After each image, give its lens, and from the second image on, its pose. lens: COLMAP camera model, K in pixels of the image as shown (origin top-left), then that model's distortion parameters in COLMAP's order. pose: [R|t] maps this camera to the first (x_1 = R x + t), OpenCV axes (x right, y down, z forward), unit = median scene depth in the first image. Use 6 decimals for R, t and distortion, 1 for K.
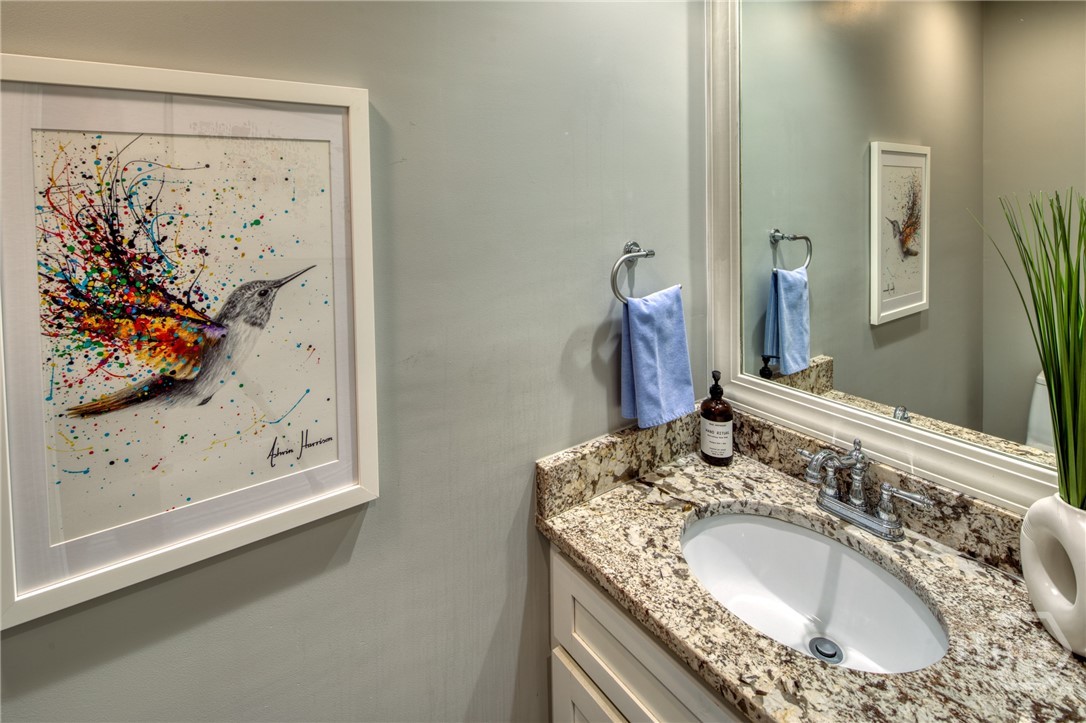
lens RADIAL K [[537.1, 0, 497.0], [0, 537.1, 361.9], [0, 0, 1]] dist [0.000438, -0.005466]
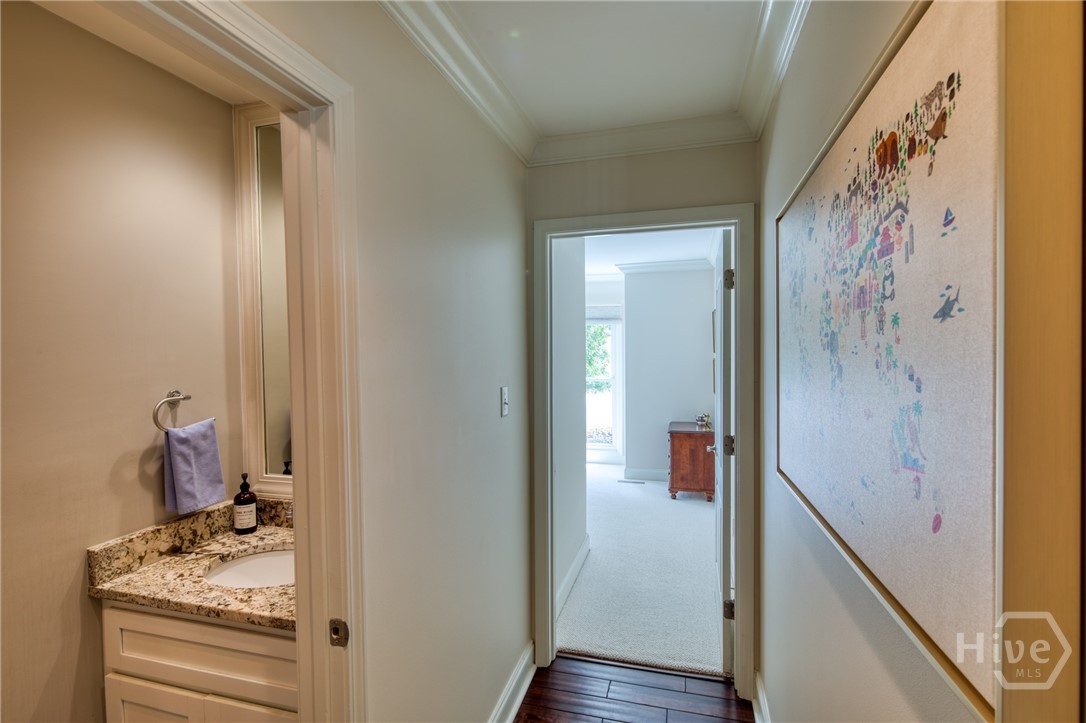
lens RADIAL K [[537.1, 0, 497.0], [0, 537.1, 361.9], [0, 0, 1]] dist [0.000438, -0.005466]
pose [[0.766160, -0.014531, 0.642486, 0.003367], [0.198154, 0.956375, -0.214667, 0.202344], [-0.611338, 0.291781, 0.735615, -0.658358]]
